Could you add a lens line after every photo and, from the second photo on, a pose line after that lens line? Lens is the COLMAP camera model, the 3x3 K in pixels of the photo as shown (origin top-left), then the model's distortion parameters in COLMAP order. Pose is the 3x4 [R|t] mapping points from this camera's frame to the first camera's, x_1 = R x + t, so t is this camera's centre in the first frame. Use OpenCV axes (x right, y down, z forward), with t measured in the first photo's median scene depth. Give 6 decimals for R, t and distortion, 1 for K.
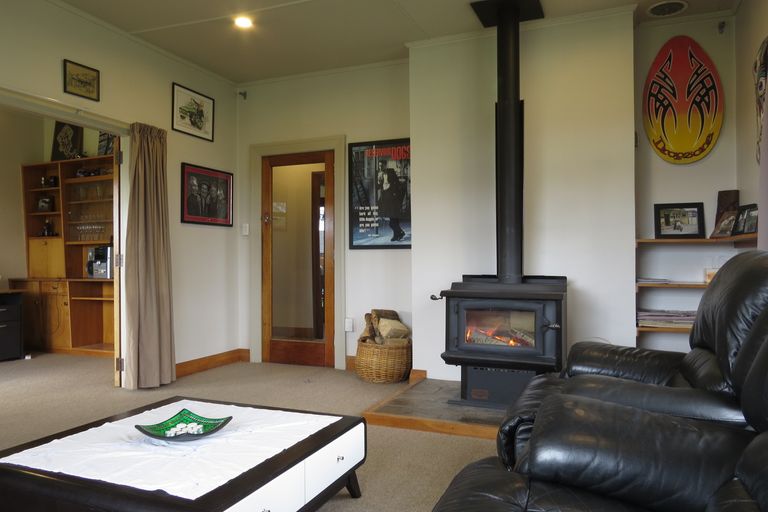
lens RADIAL K [[559.5, 0, 385.8], [0, 559.5, 253.1], [0, 0, 1]] dist [-0.013418, 0.005788]
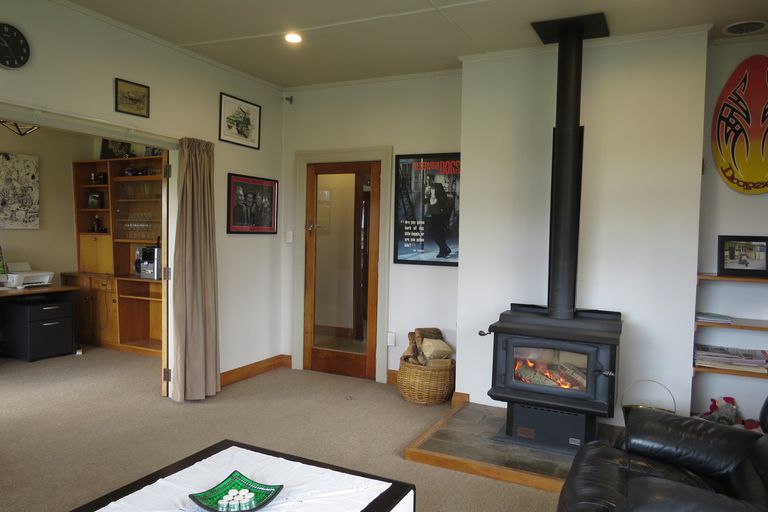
lens RADIAL K [[559.5, 0, 385.5], [0, 559.5, 252.7], [0, 0, 1]] dist [-0.013418, 0.005788]
pose [[0.997568, 0.029880, -0.062970, -0.018785], [-0.026685, 0.998343, 0.050983, -0.078445], [0.064389, -0.049179, 0.996712, 0.017333]]
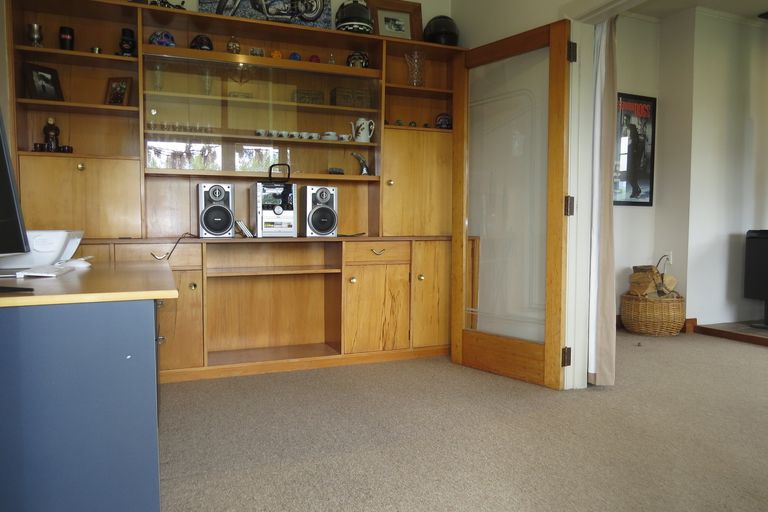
lens RADIAL K [[559.5, 0, 383.2], [0, 559.5, 248.7], [0, 0, 1]] dist [-0.013418, 0.005788]
pose [[0.693430, -0.020331, 0.720237, -1.028776], [-0.020440, 0.998644, 0.047870, 0.031200], [-0.720234, -0.047916, 0.692074, 0.630761]]
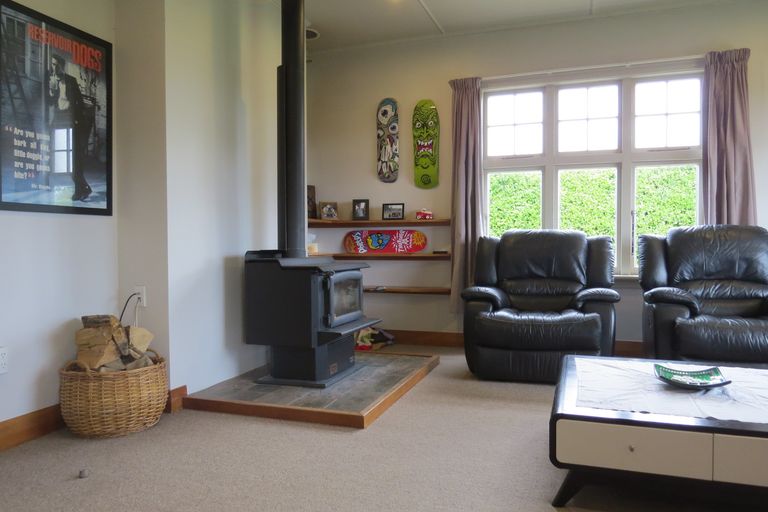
lens RADIAL K [[559.5, 0, 382.7], [0, 559.5, 254.1], [0, 0, 1]] dist [-0.013418, 0.005788]
pose [[-0.063165, -0.014777, 0.997894, -0.602882], [-0.003467, 0.999888, 0.014587, 0.025535], [-0.997997, -0.002538, -0.063210, 0.719102]]
